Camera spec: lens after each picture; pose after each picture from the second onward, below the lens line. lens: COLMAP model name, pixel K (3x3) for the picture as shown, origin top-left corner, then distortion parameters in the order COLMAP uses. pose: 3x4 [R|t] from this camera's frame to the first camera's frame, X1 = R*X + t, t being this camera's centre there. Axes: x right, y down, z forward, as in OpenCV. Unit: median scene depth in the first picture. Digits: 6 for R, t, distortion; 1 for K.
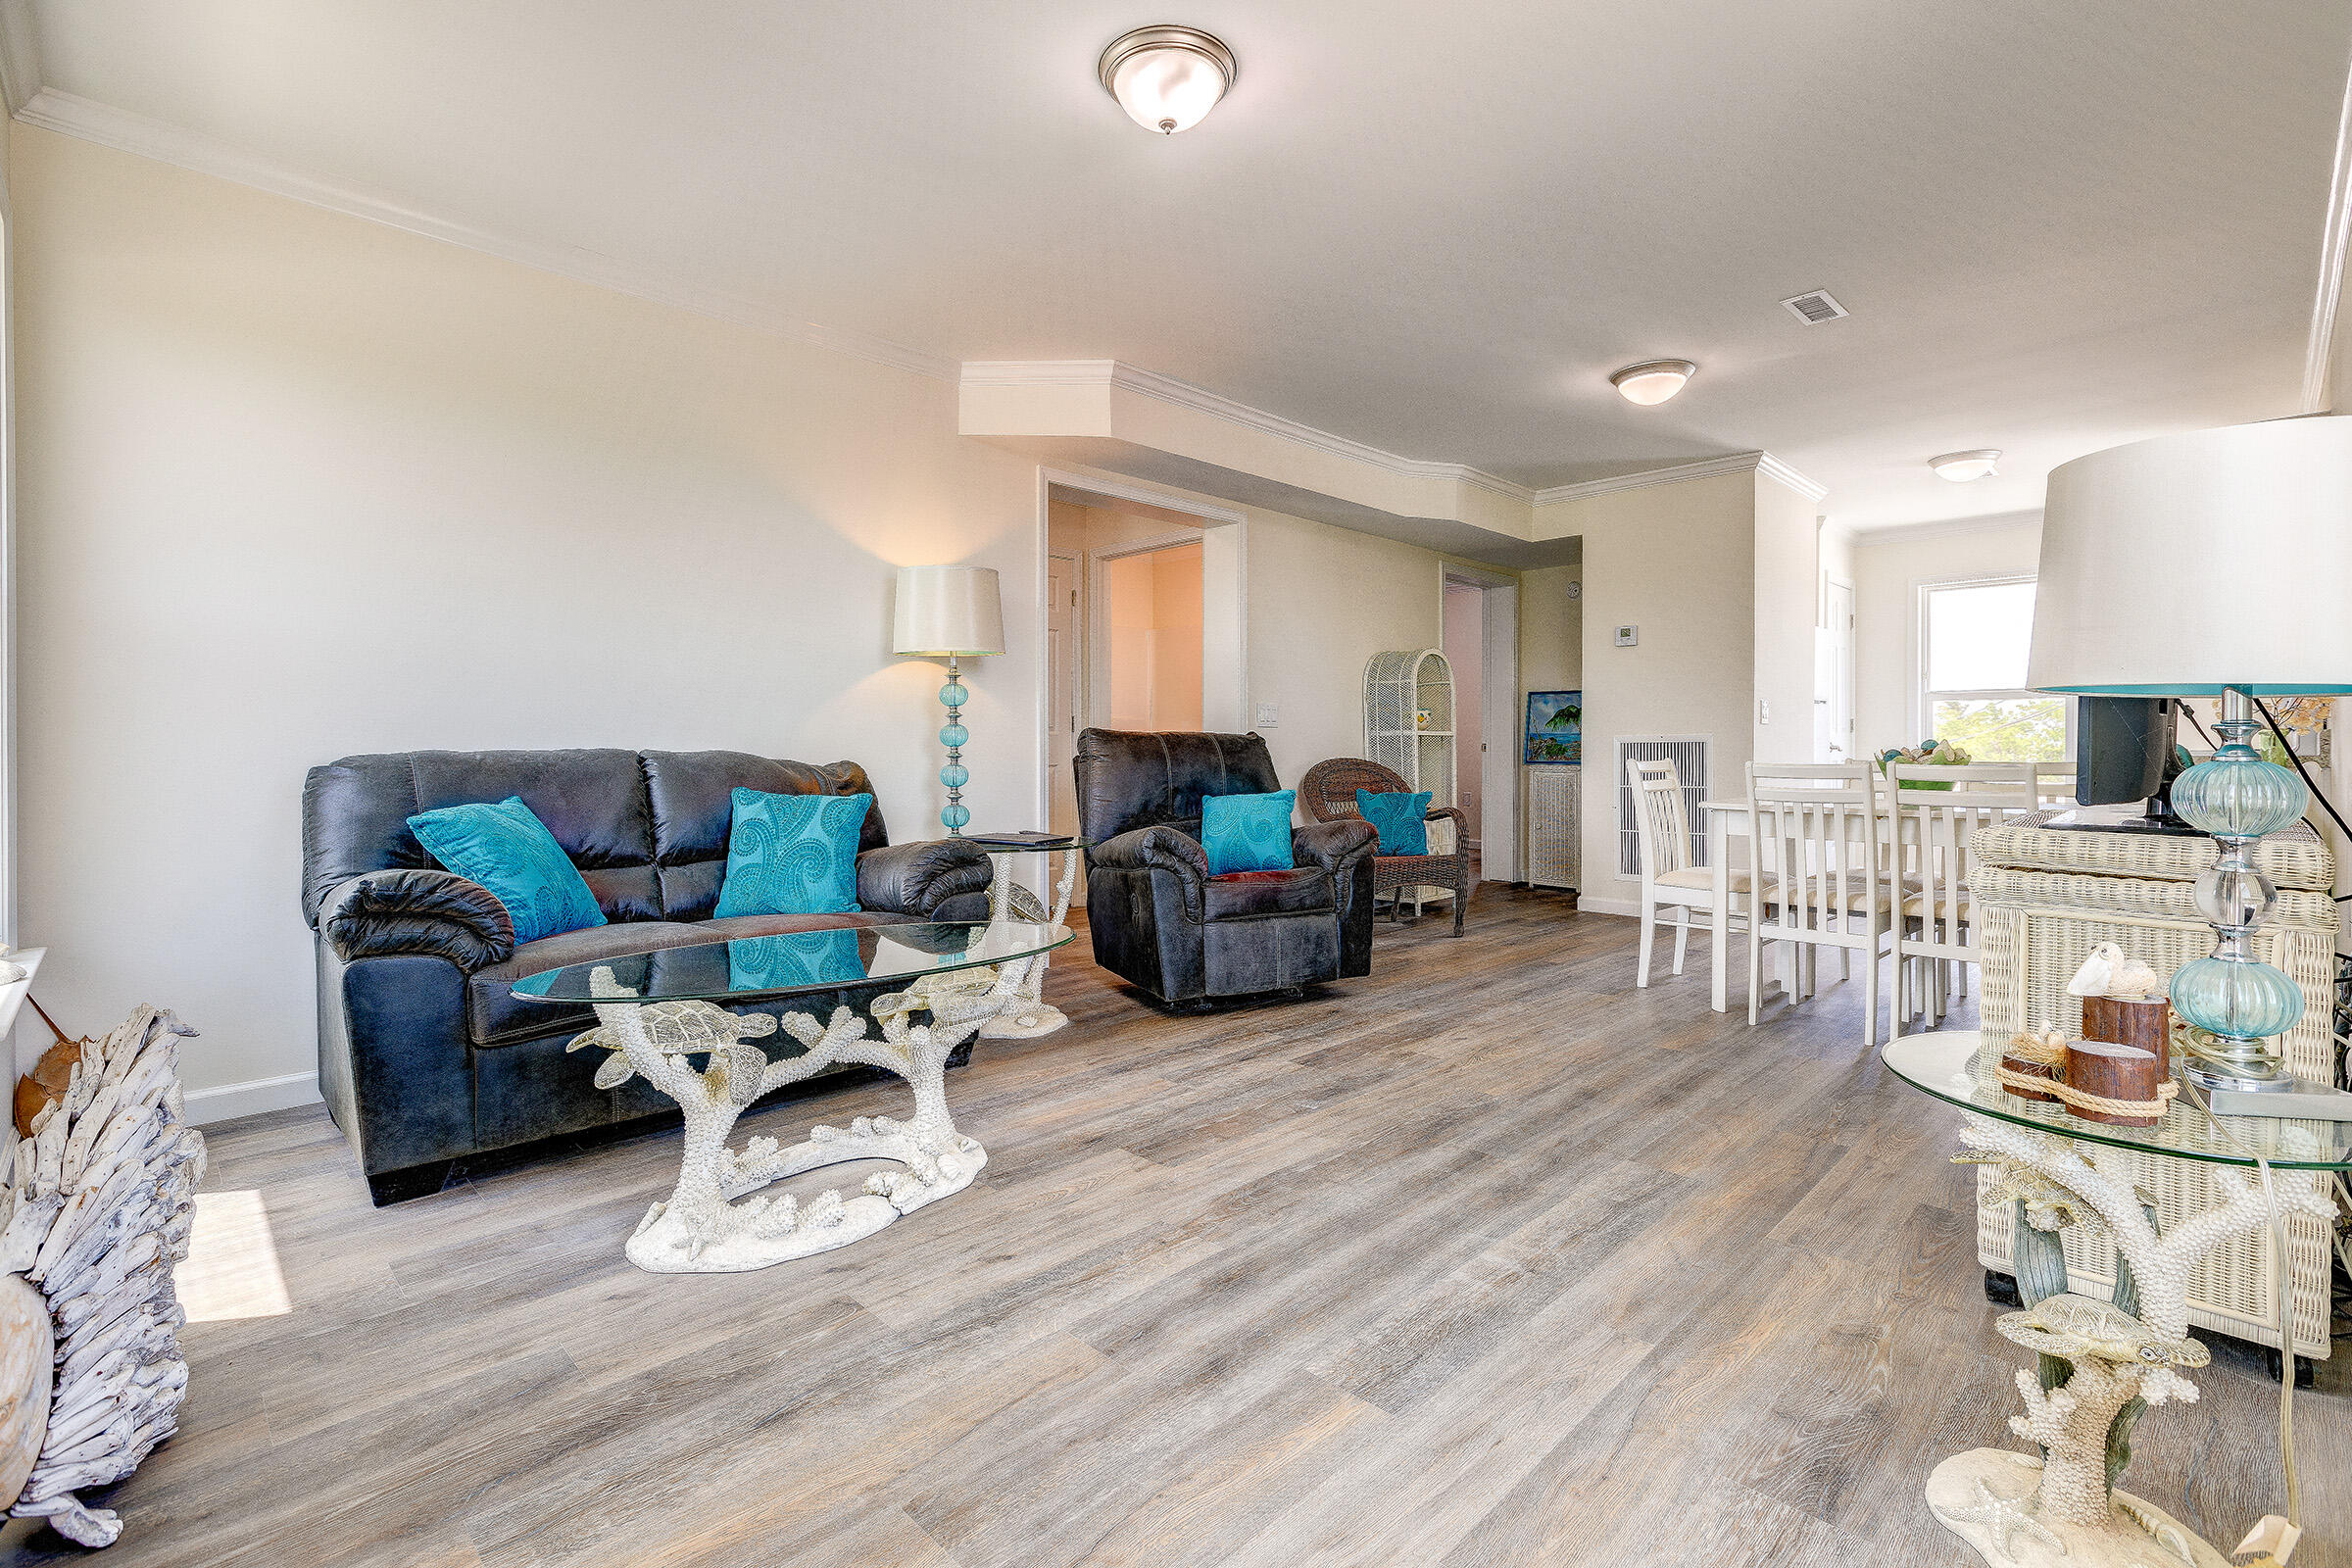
lens RADIAL K [[1061.8, 0, 1178.4], [0, 1061.8, 768.7], [0, 0, 1]] dist [-0.004716, -0.000434]
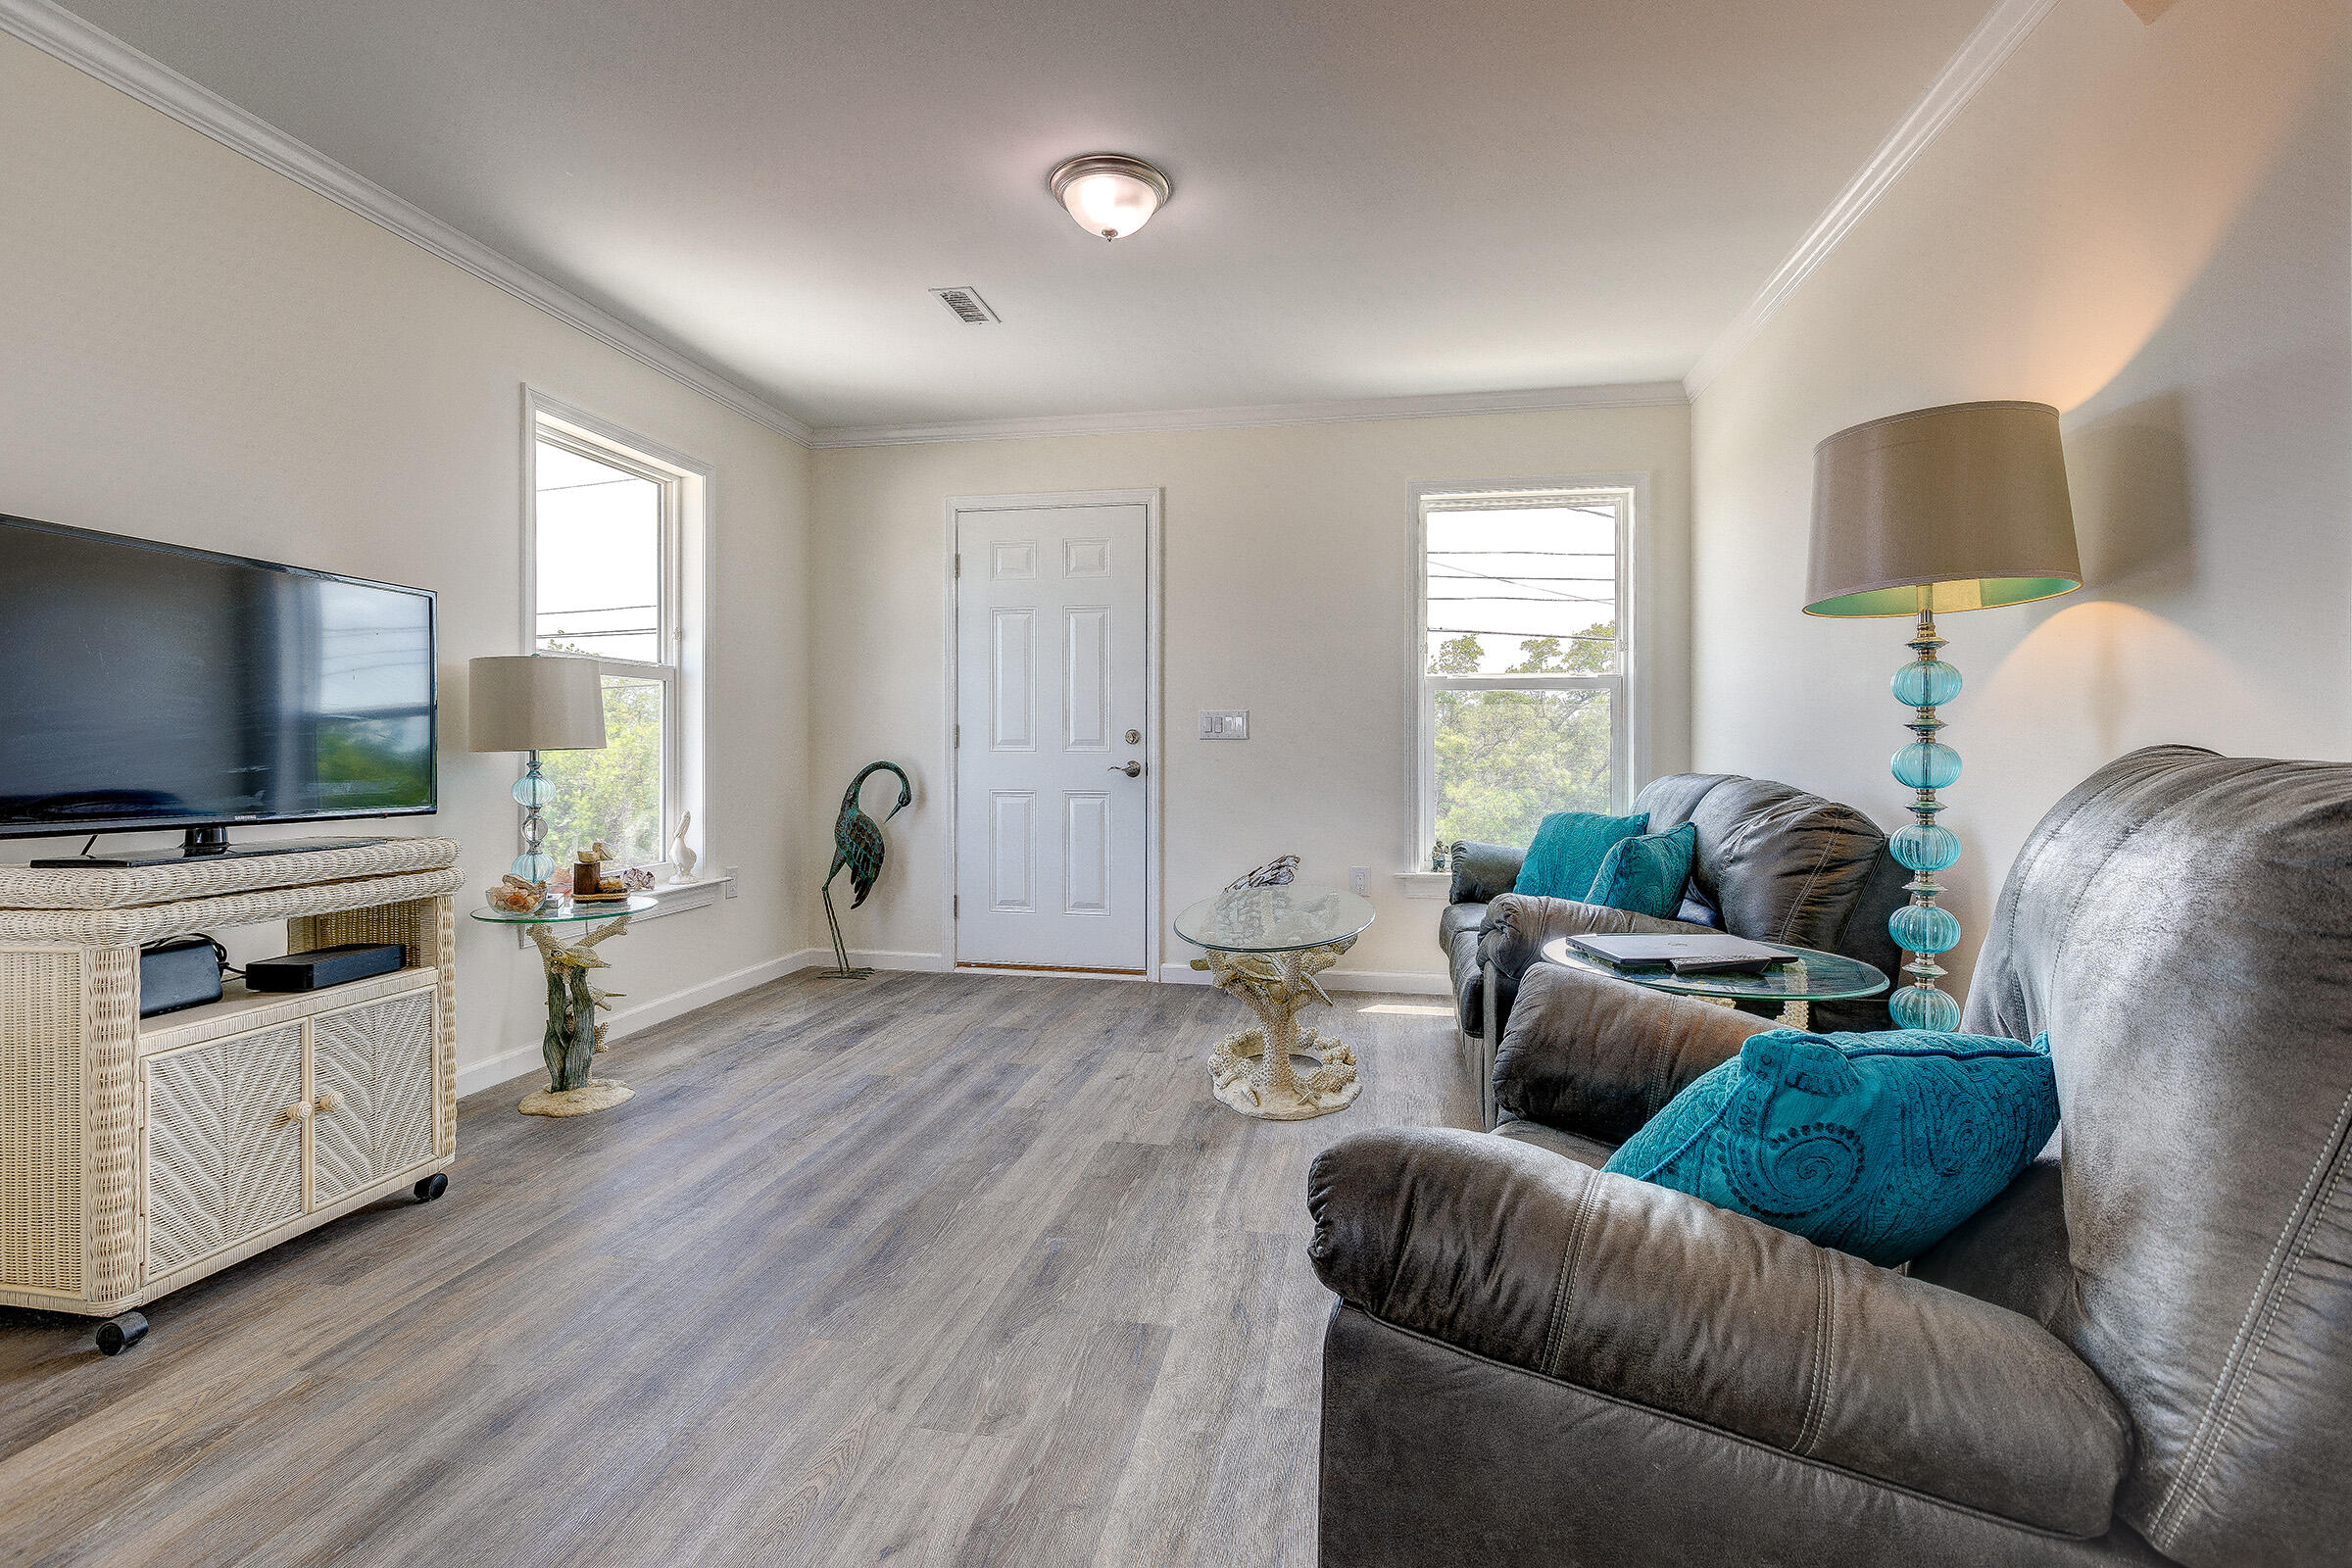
lens RADIAL K [[1061.8, 0, 1184.9], [0, 1061.8, 767.6], [0, 0, 1]] dist [-0.004716, -0.000434]
pose [[-0.819030, 0.009031, -0.573680, 0.597378], [-0.013528, 0.999294, 0.035044, -0.072369], [0.573592, 0.036463, -0.818329, 2.042914]]
